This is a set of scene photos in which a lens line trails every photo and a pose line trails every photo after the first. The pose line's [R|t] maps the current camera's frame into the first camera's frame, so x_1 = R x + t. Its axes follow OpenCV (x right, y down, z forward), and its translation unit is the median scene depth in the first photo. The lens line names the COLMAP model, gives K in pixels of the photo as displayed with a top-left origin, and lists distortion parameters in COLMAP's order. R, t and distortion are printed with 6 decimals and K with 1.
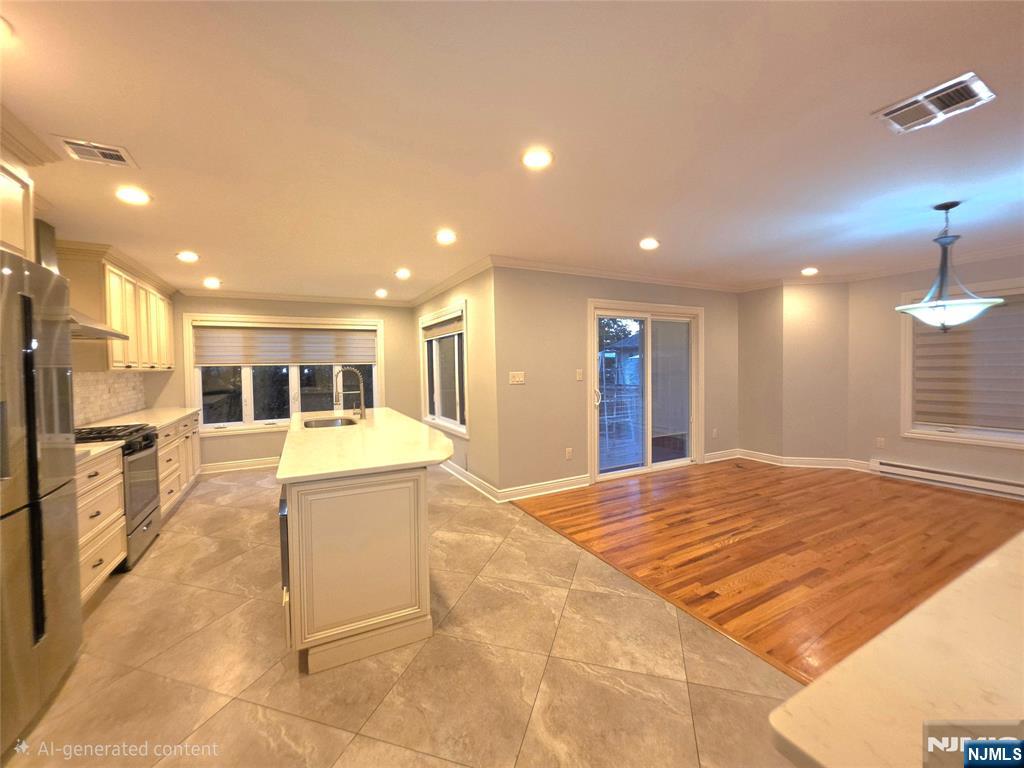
lens RADIAL K [[413.3, 0, 514.7], [0, 413.3, 376.5], [0, 0, 1]] dist [-0.004879, -0.000986]
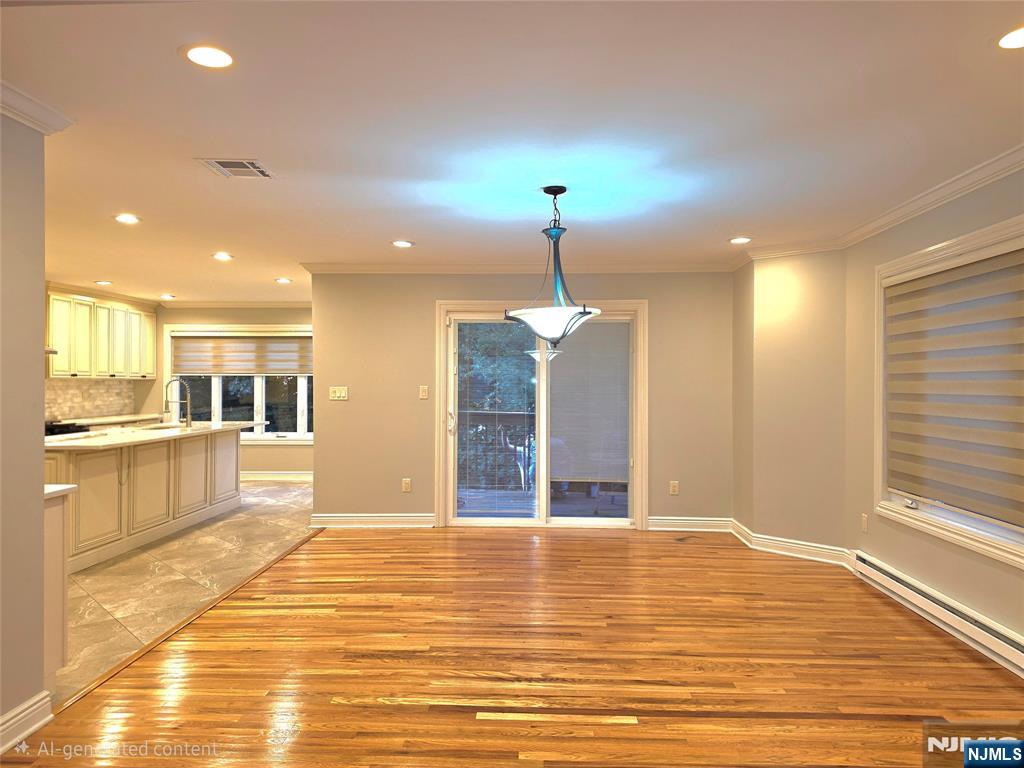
lens RADIAL K [[708.6, 0, 518.4], [0, 708.6, 382.7], [0, 0, 1]] dist [0.024148, -0.019420]
pose [[0.865393, 0.018995, -0.500734, 1.161777], [-0.029422, 0.999483, -0.012935, -0.011784], [0.500230, 0.025926, 0.865504, -0.156339]]
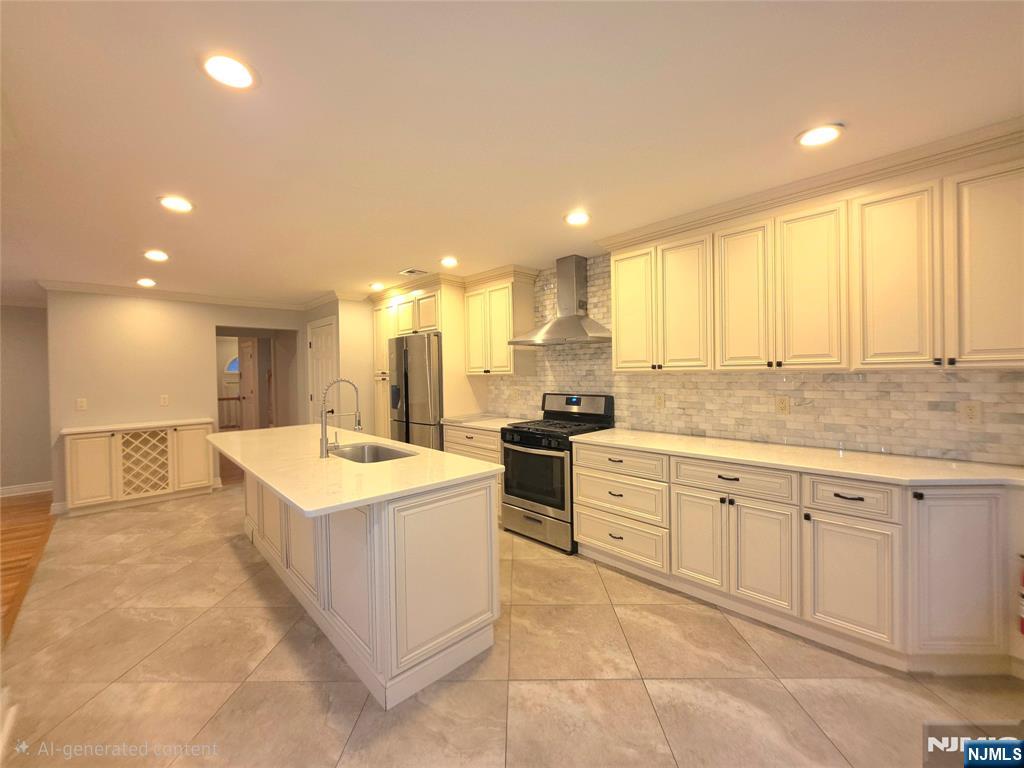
lens RADIAL K [[413.3, 0, 514.0], [0, 413.3, 378.7], [0, 0, 1]] dist [-0.004879, -0.000986]
pose [[-0.960164, 0.037261, -0.276940, -0.431793], [0.025687, 0.998643, 0.045305, -0.039799], [0.278252, 0.036386, -0.959819, 1.537734]]
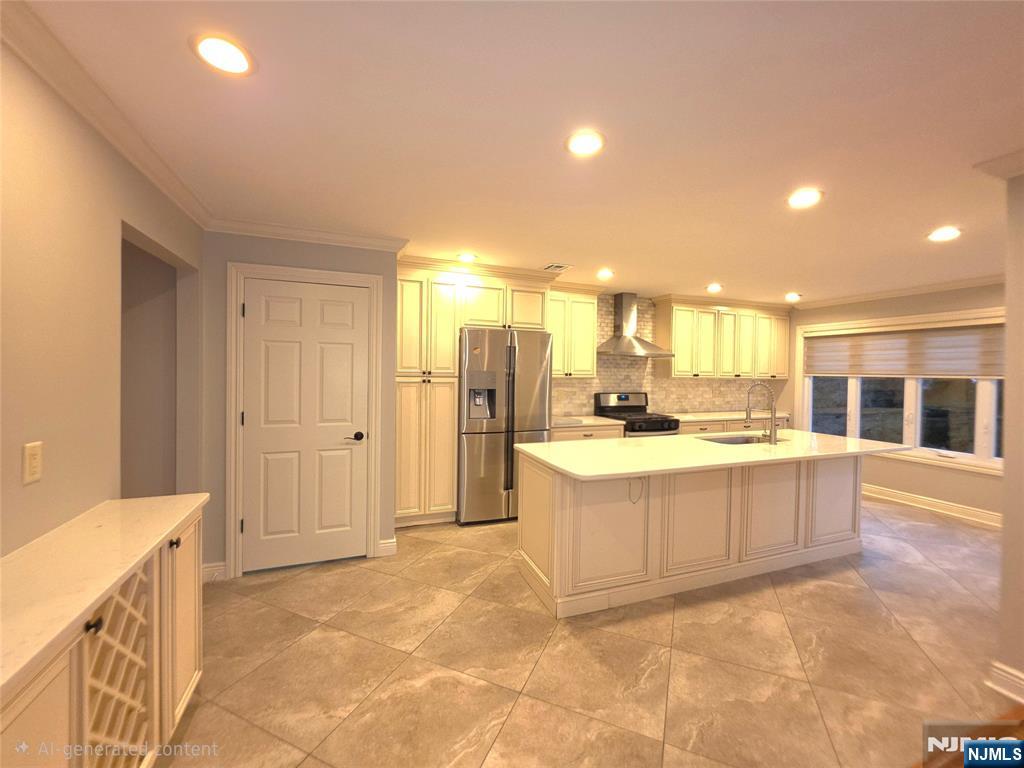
lens RADIAL K [[413.3, 0, 509.7], [0, 413.3, 376.2], [0, 0, 1]] dist [-0.004879, -0.000986]
pose [[-0.122853, 0.028390, -0.992019, 0.479677], [-0.037999, 0.998723, 0.033287, -0.039712], [0.991697, 0.041785, -0.121617, 0.504144]]
